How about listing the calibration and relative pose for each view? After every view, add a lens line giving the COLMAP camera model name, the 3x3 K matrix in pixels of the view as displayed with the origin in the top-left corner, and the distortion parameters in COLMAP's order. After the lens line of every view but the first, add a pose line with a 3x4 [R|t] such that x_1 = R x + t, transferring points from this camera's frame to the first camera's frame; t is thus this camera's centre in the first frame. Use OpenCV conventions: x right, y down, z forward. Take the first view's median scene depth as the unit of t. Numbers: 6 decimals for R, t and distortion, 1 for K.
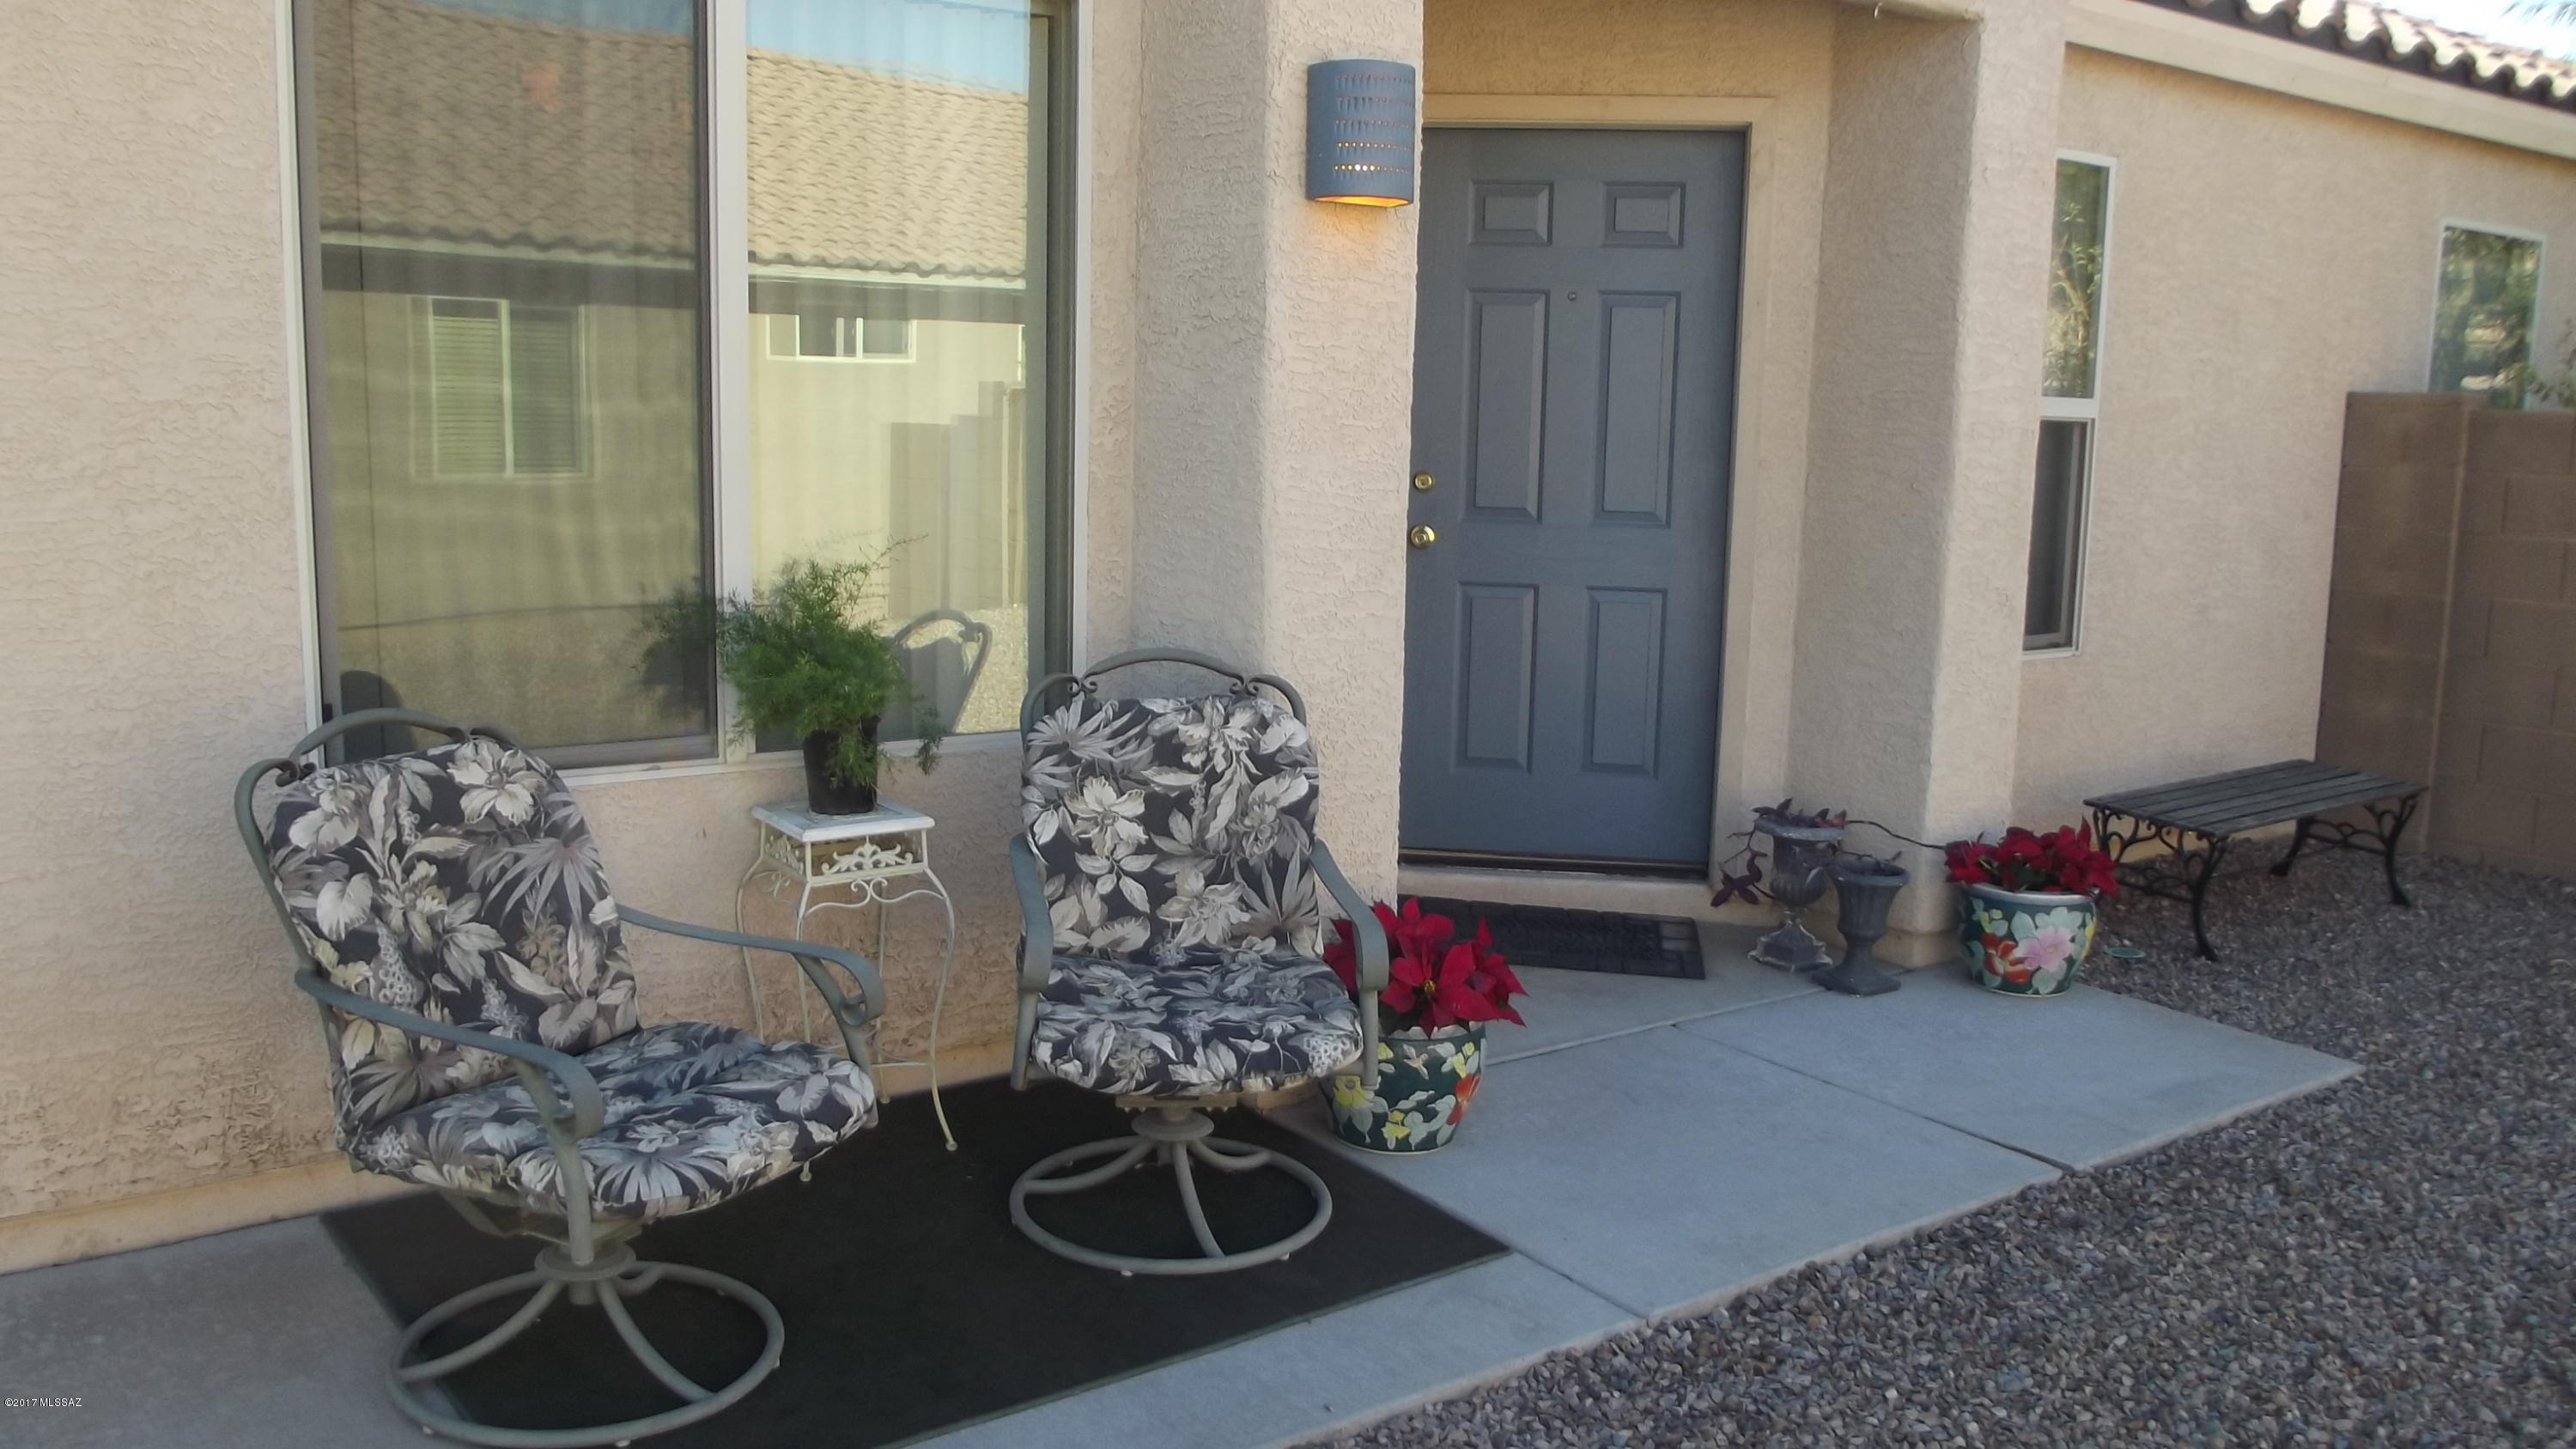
lens RADIAL K [[2144.0, 0, 1282.5], [0, 2144.0, 767.0], [0, 0, 1]] dist [-0.075076, 0.034564]
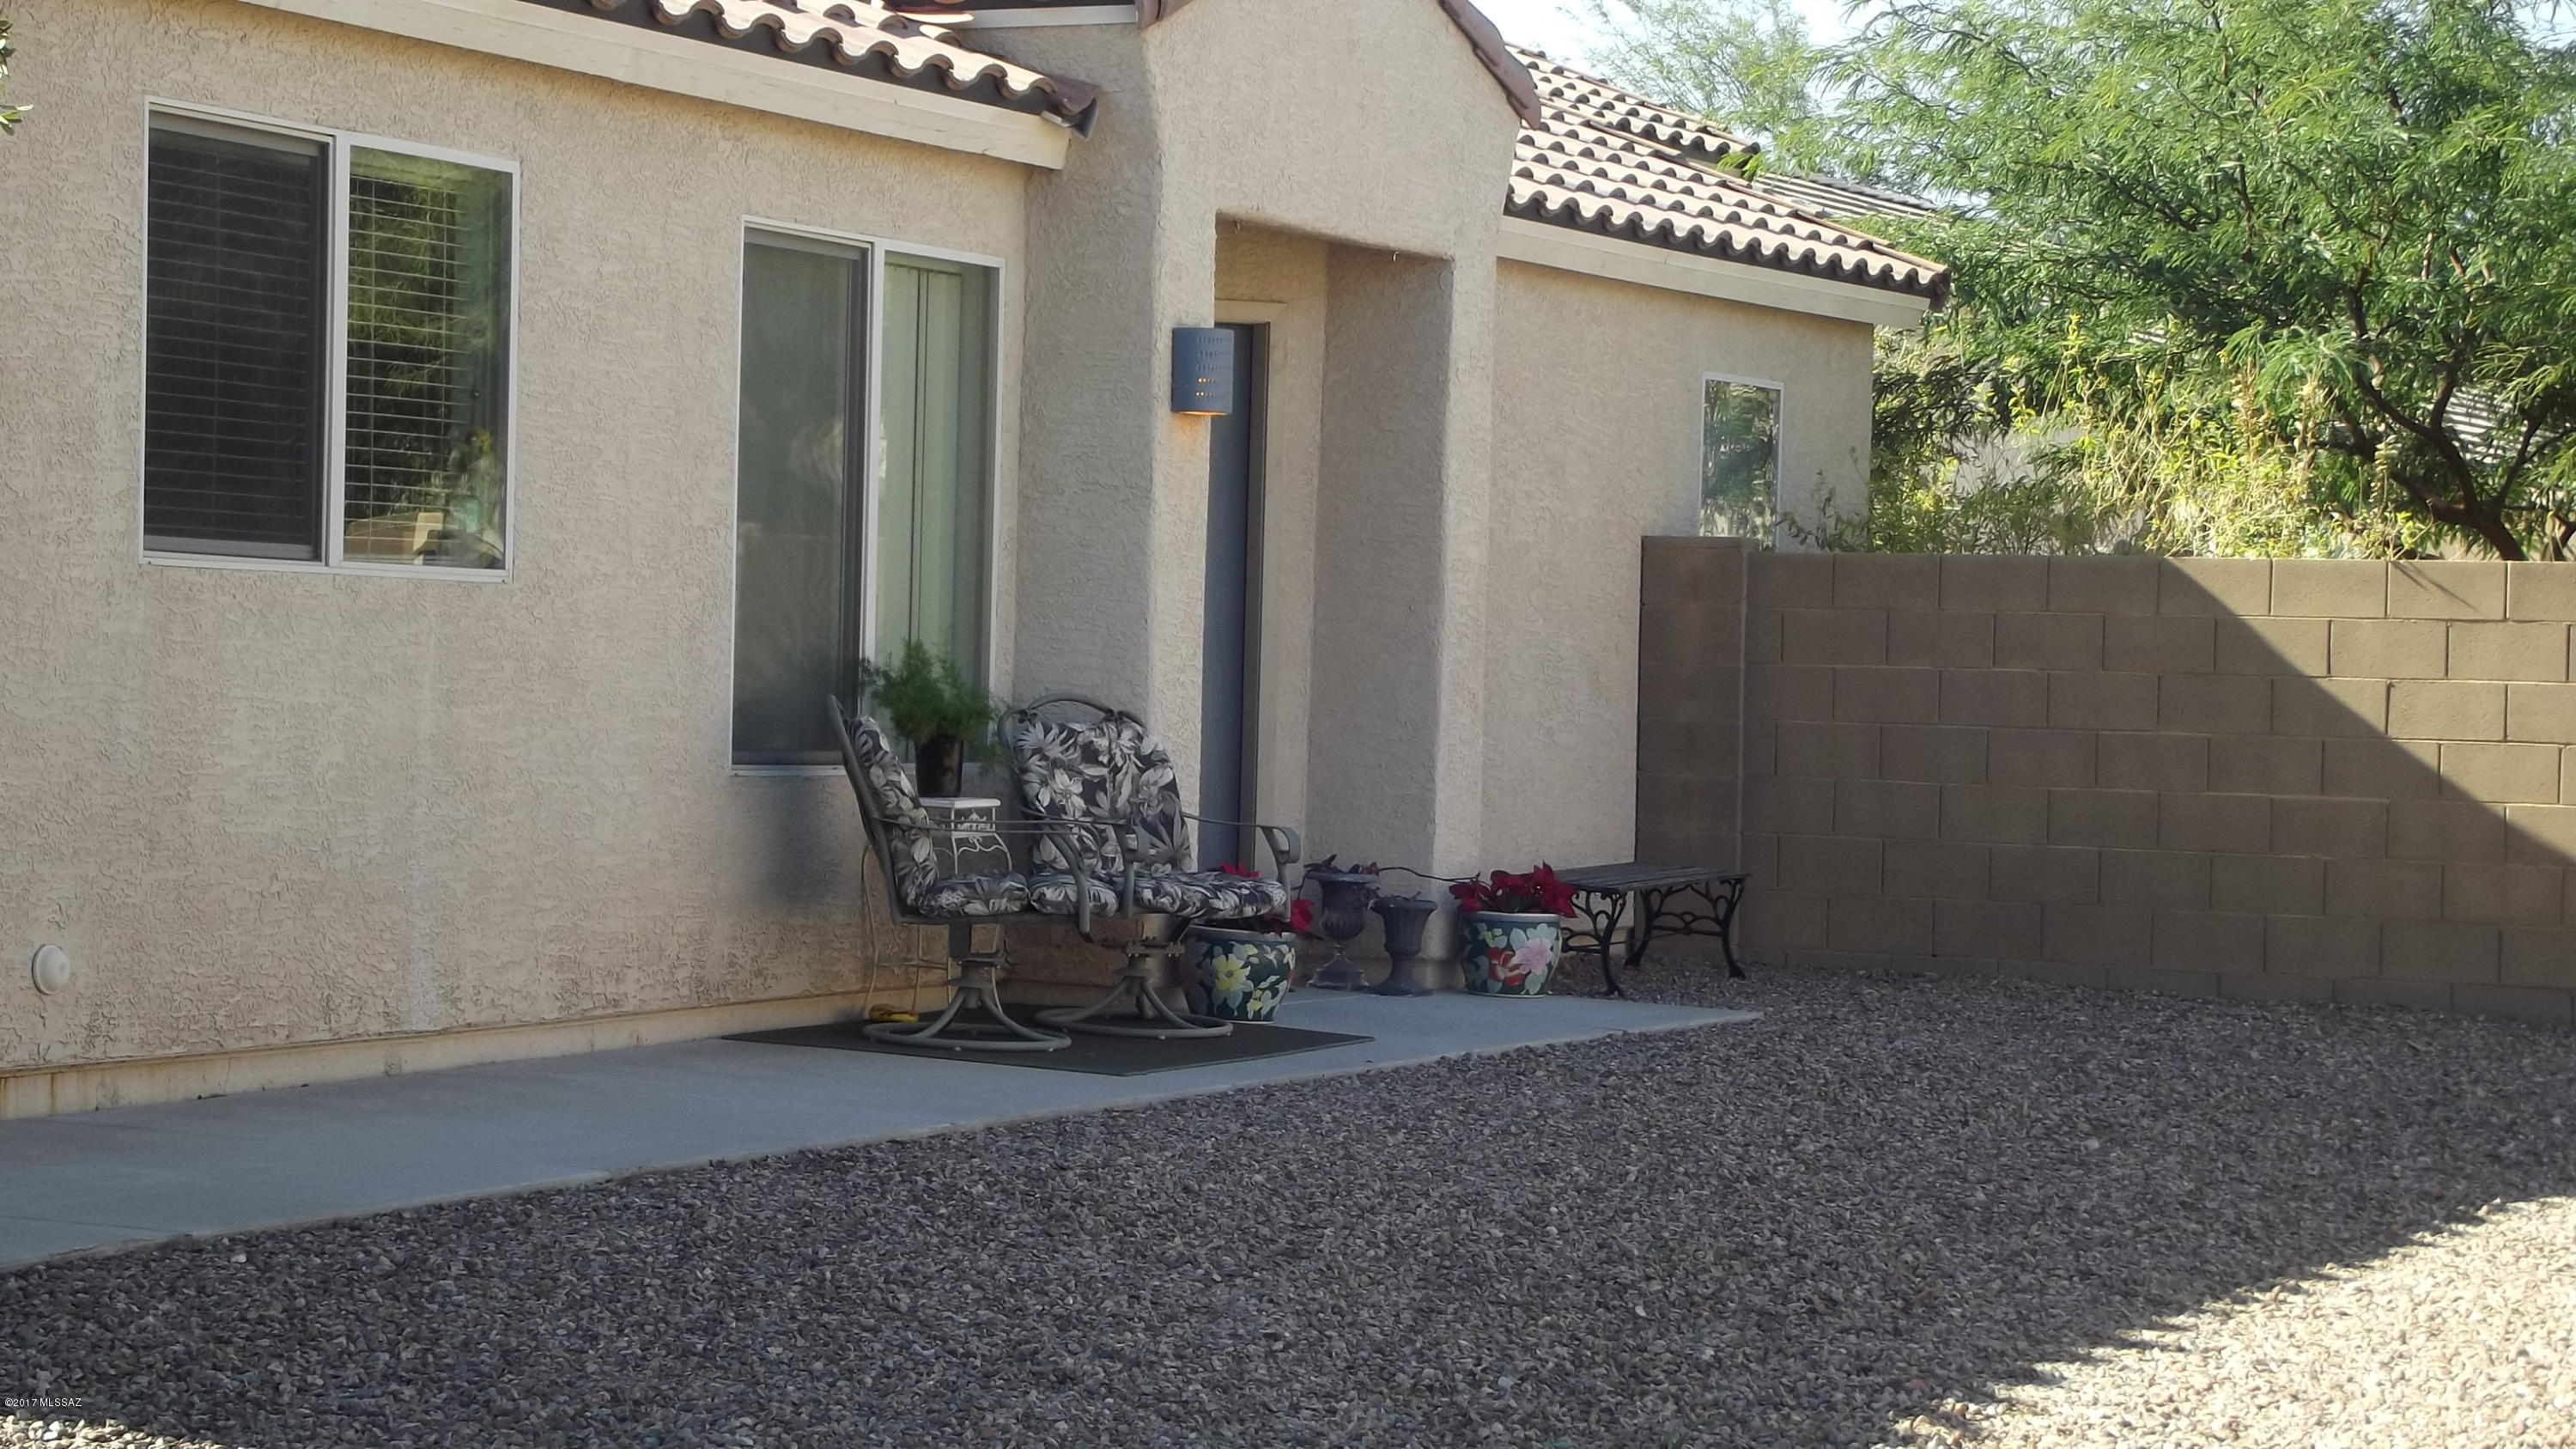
lens RADIAL K [[5517.1, 0, 1290.3], [0, 5517.1, 733.6], [0, 0, 1]] dist [0.201163, 0.000000]
pose [[0.885003, -0.003997, 0.465568, -1.323296], [0.066911, 0.990675, -0.118686, 0.334842], [-0.460752, 0.136190, 0.877018, -1.885841]]
